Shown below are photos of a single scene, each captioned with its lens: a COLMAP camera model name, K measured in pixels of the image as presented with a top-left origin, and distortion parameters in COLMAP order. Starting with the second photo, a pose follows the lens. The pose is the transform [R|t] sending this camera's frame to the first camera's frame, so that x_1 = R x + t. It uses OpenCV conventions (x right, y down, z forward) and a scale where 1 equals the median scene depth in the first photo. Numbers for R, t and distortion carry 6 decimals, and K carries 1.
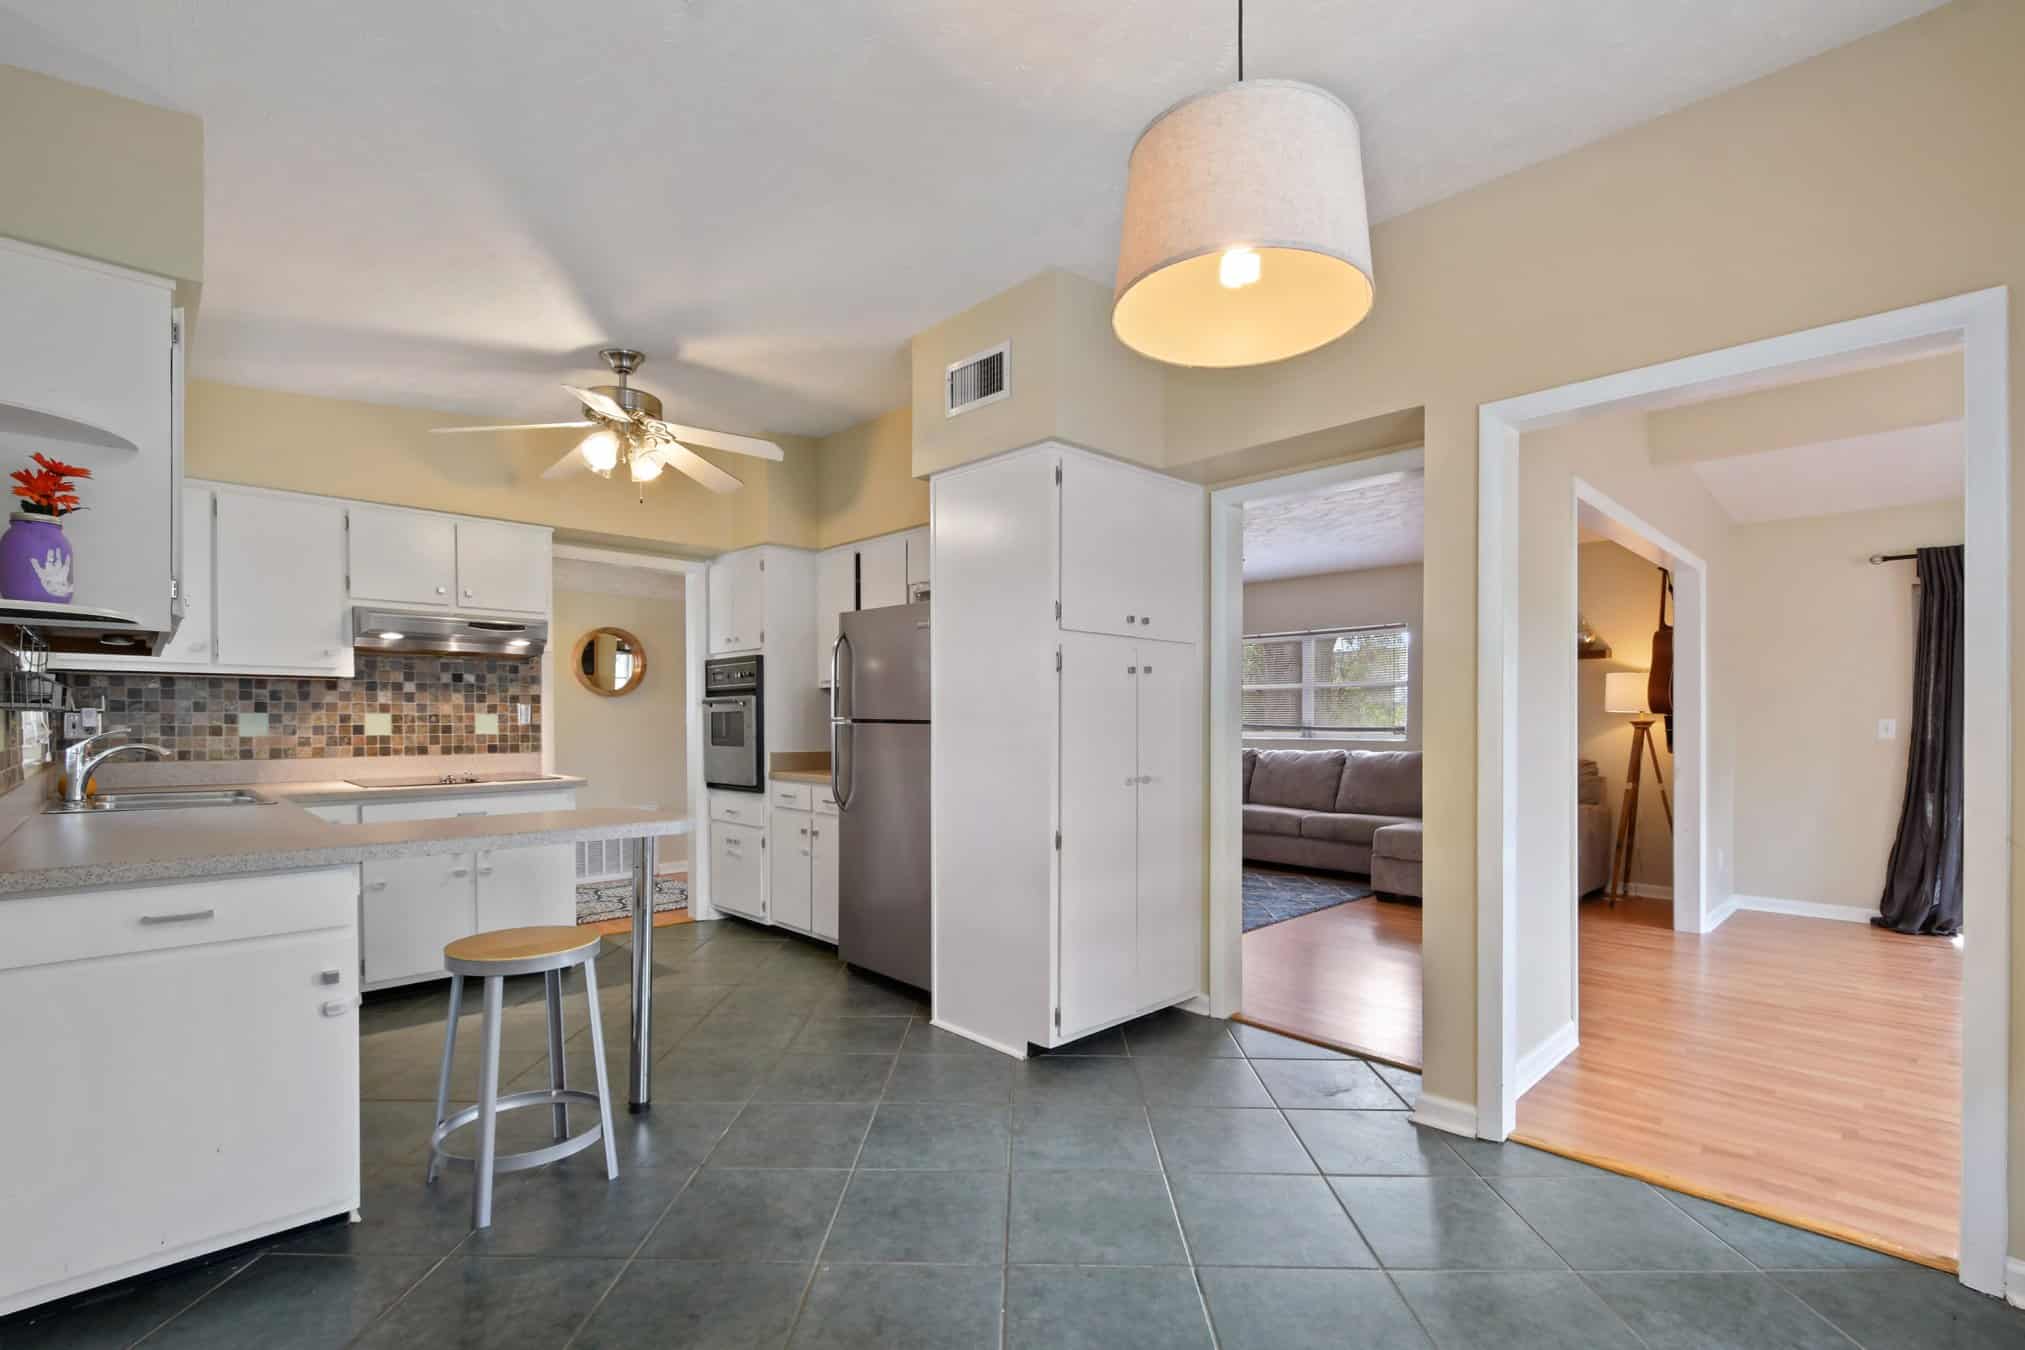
lens RADIAL K [[913.4, 0, 1019.8], [0, 913.4, 707.6], [0, 0, 1]] dist [-0.011690, -0.003290]
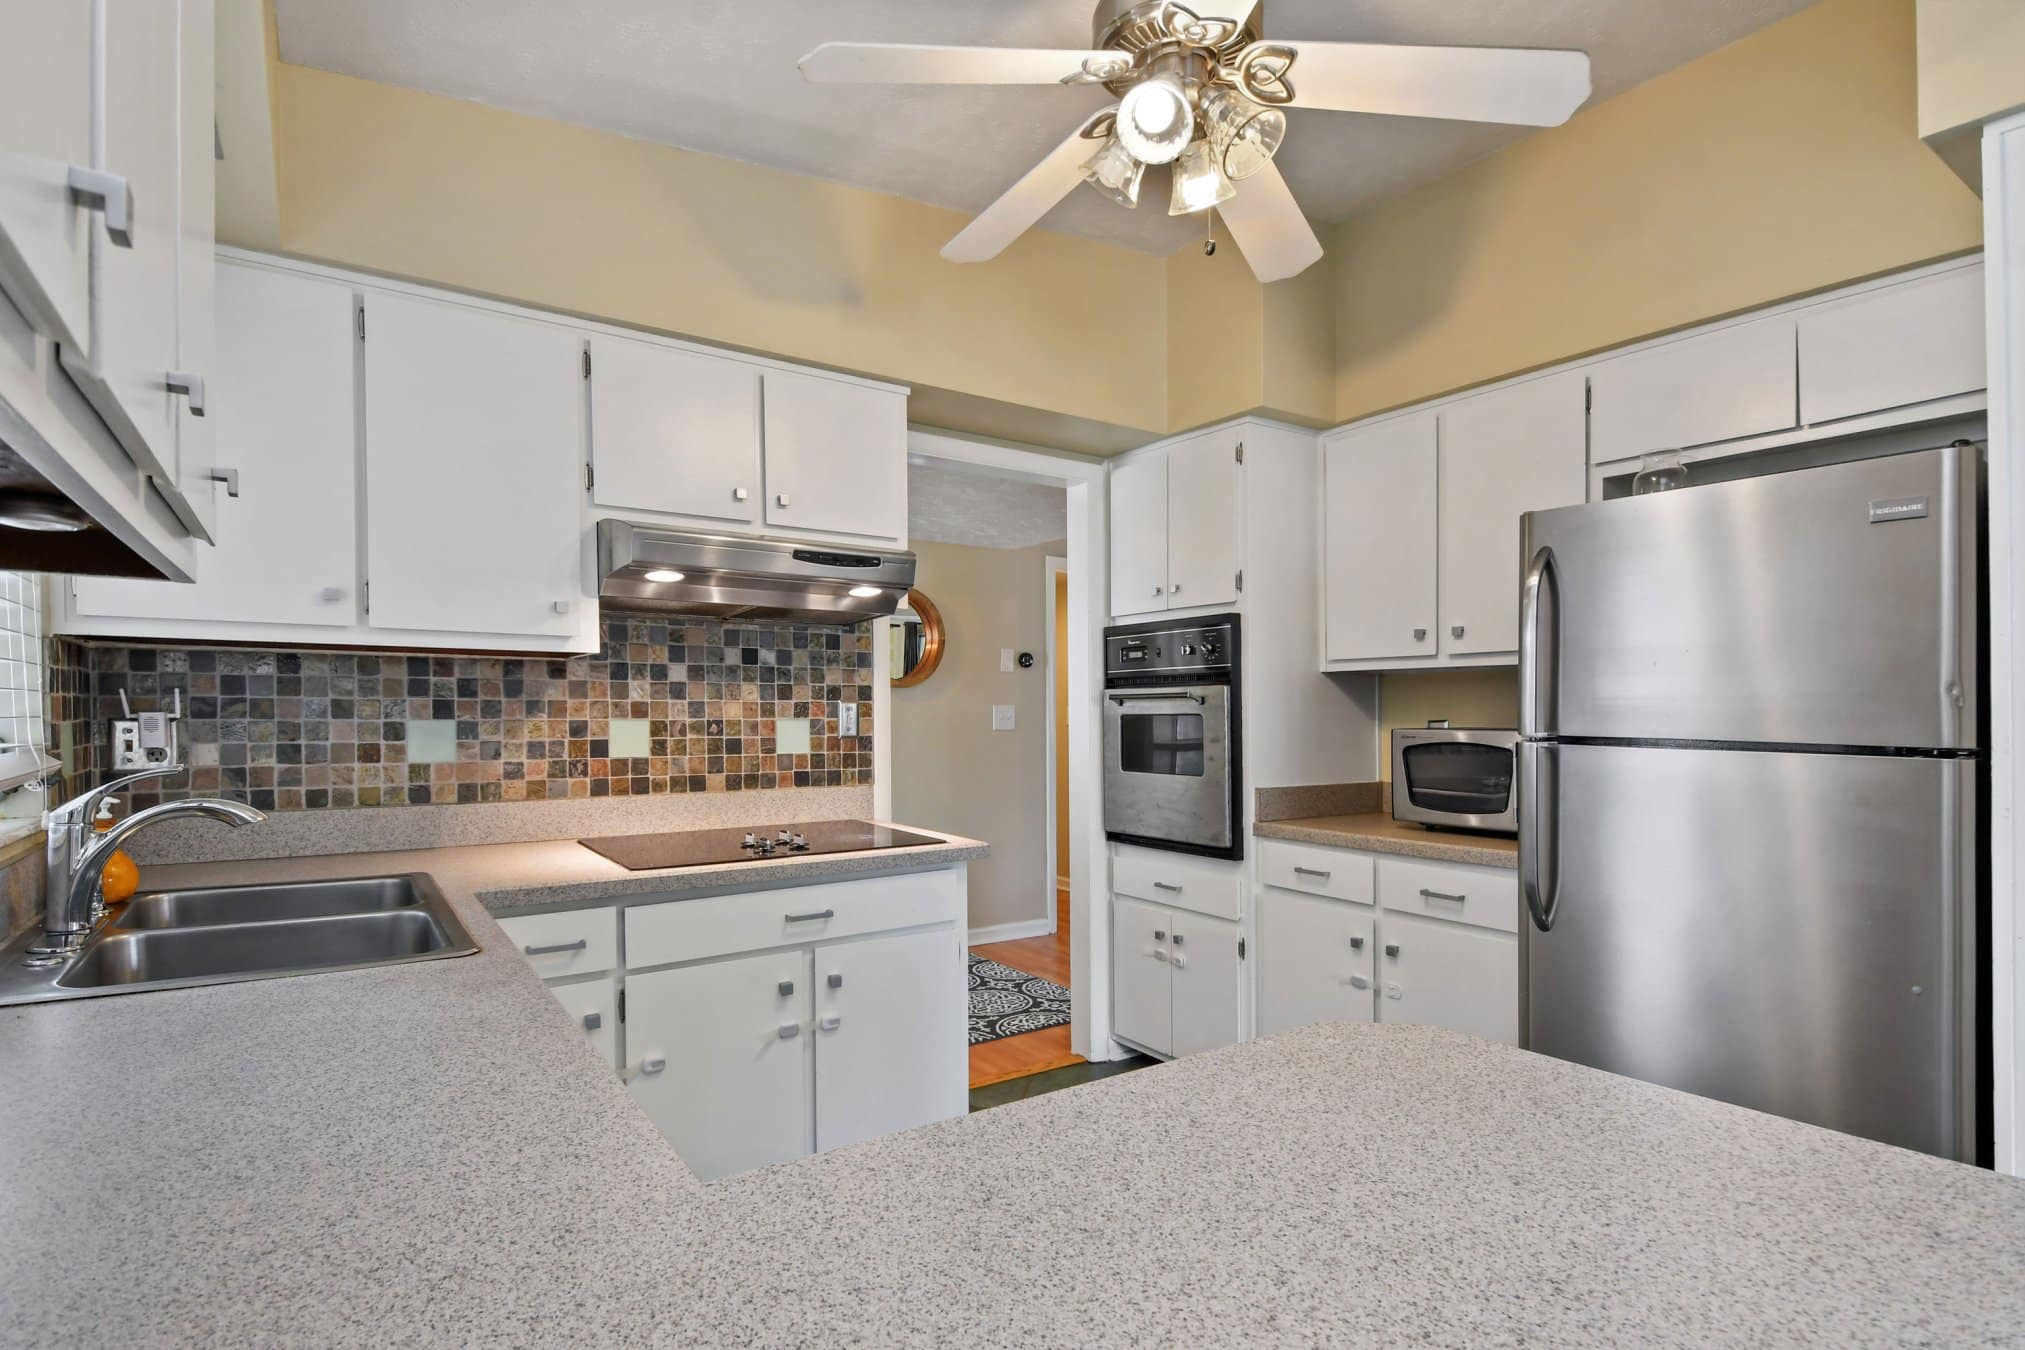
lens RADIAL K [[1019.8, 0, 1013.8], [0, 1019.8, 696.3], [0, 0, 1]] dist [-0.002869, 0.000292]
pose [[0.983063, 0.000428, -0.183270, -0.347221], [-0.000570, 1.000000, -0.000726, -0.007191], [0.183269, 0.000819, 0.983062, 0.410025]]
